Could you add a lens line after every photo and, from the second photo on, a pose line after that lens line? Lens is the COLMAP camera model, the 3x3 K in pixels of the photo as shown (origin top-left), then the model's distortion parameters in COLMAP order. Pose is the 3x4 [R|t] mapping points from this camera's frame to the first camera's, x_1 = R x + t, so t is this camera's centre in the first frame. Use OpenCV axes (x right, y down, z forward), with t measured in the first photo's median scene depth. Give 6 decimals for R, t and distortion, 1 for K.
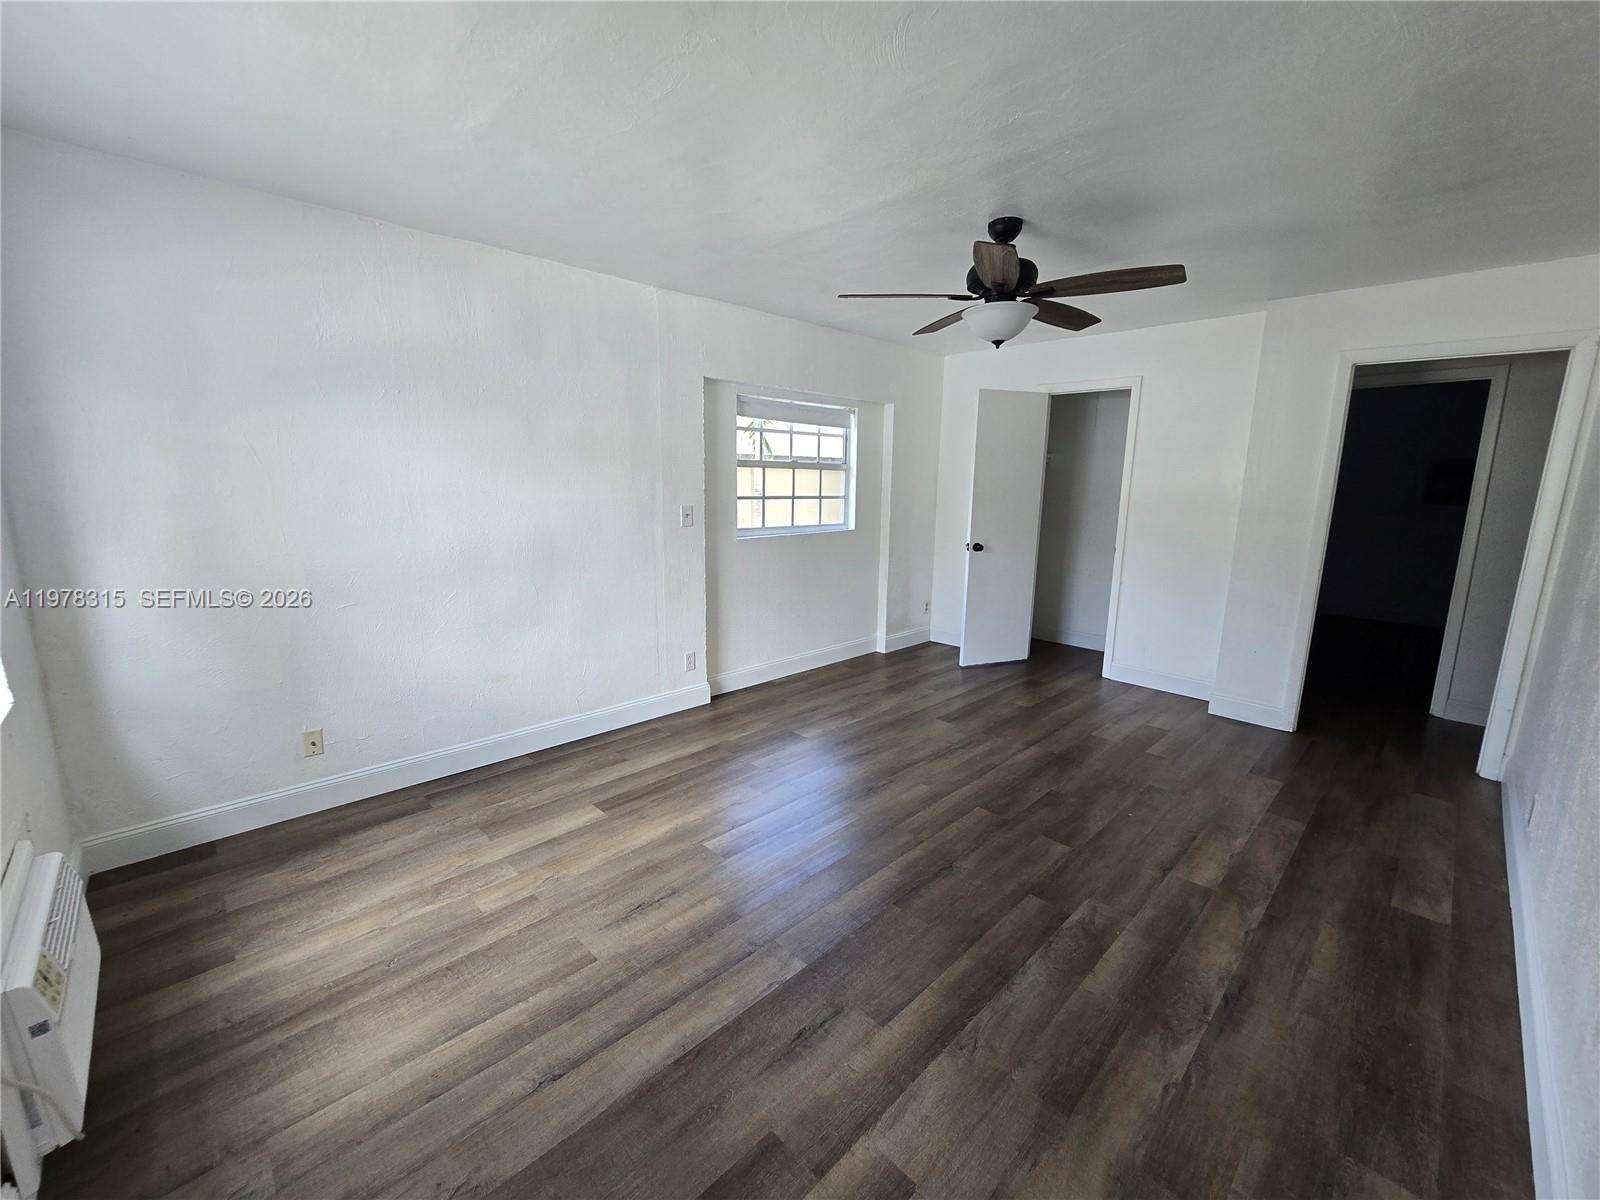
lens RADIAL K [[655.6, 0, 796.0], [0, 655.6, 604.3], [0, 0, 1]] dist [-0.003179, 0.000042]
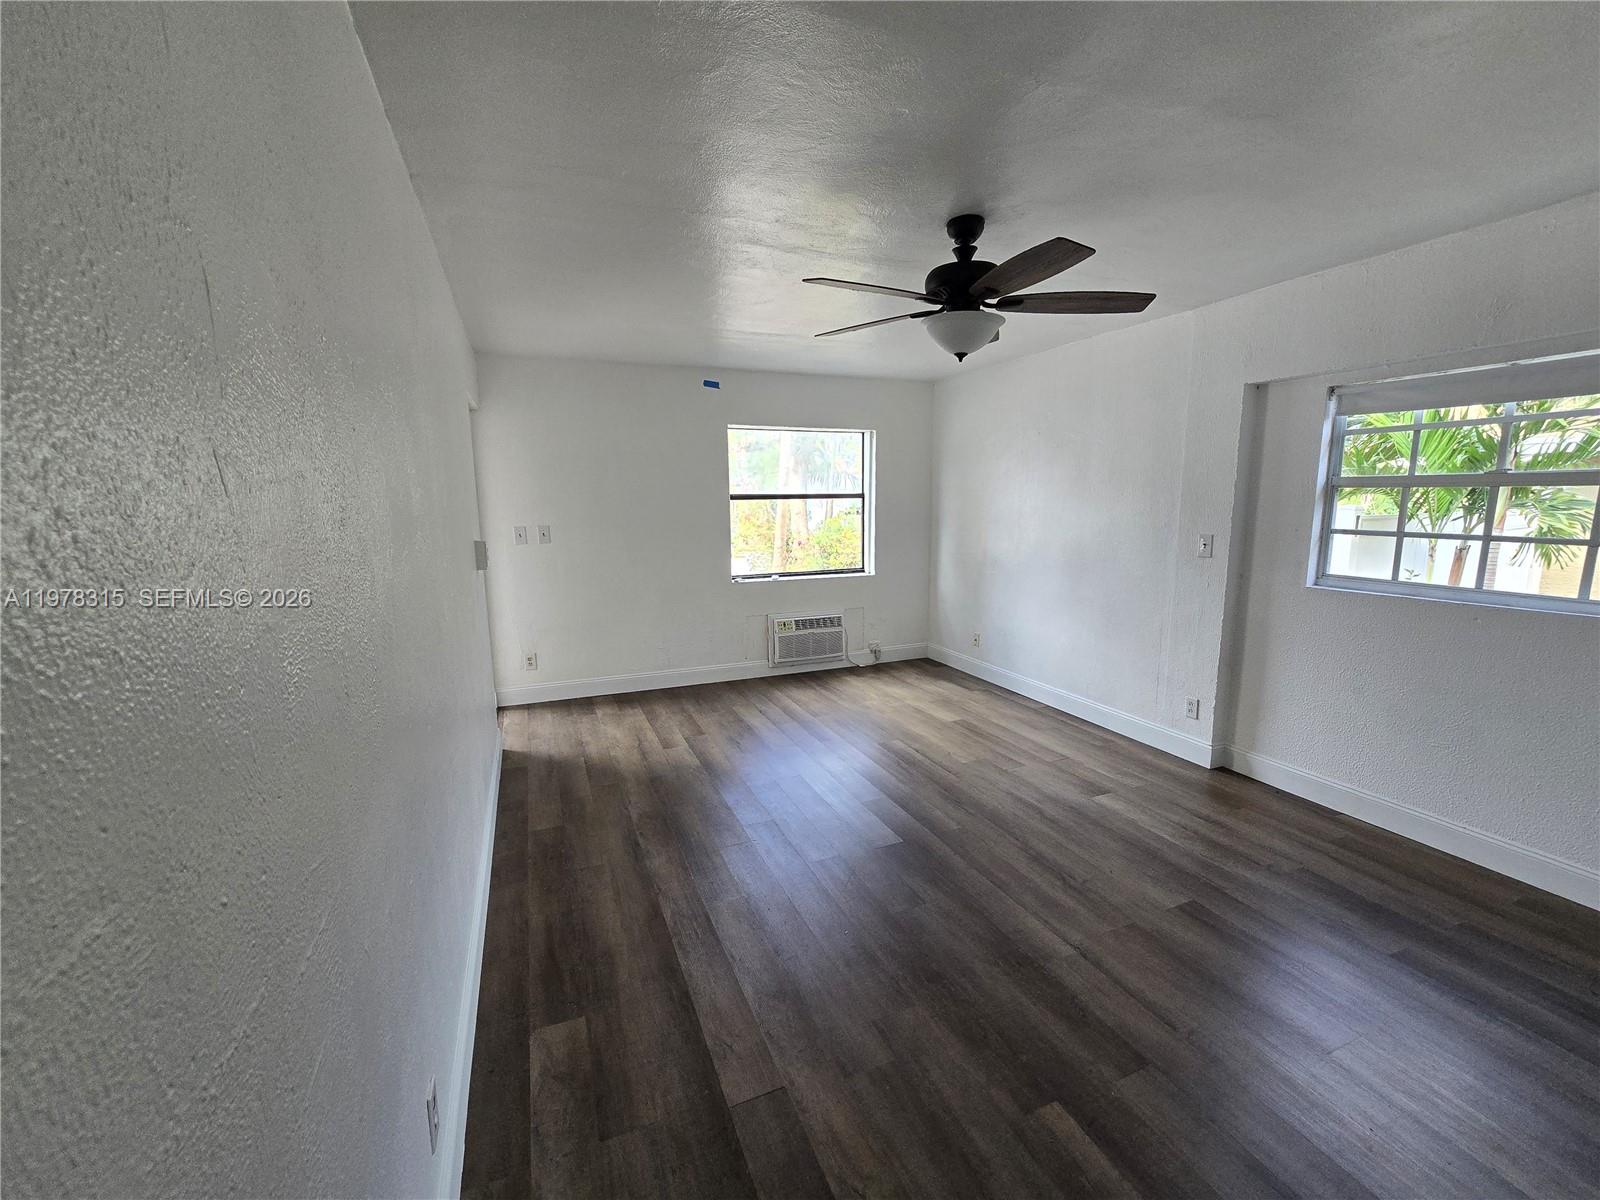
lens RADIAL K [[655.6, 0, 798.5], [0, 655.6, 596.7], [0, 0, 1]] dist [-0.003179, 0.000042]
pose [[-0.374775, 0.132685, -0.917572, 1.172210], [-0.169089, 0.963324, 0.208364, -0.215006], [0.911566, 0.233241, -0.338594, 1.095320]]
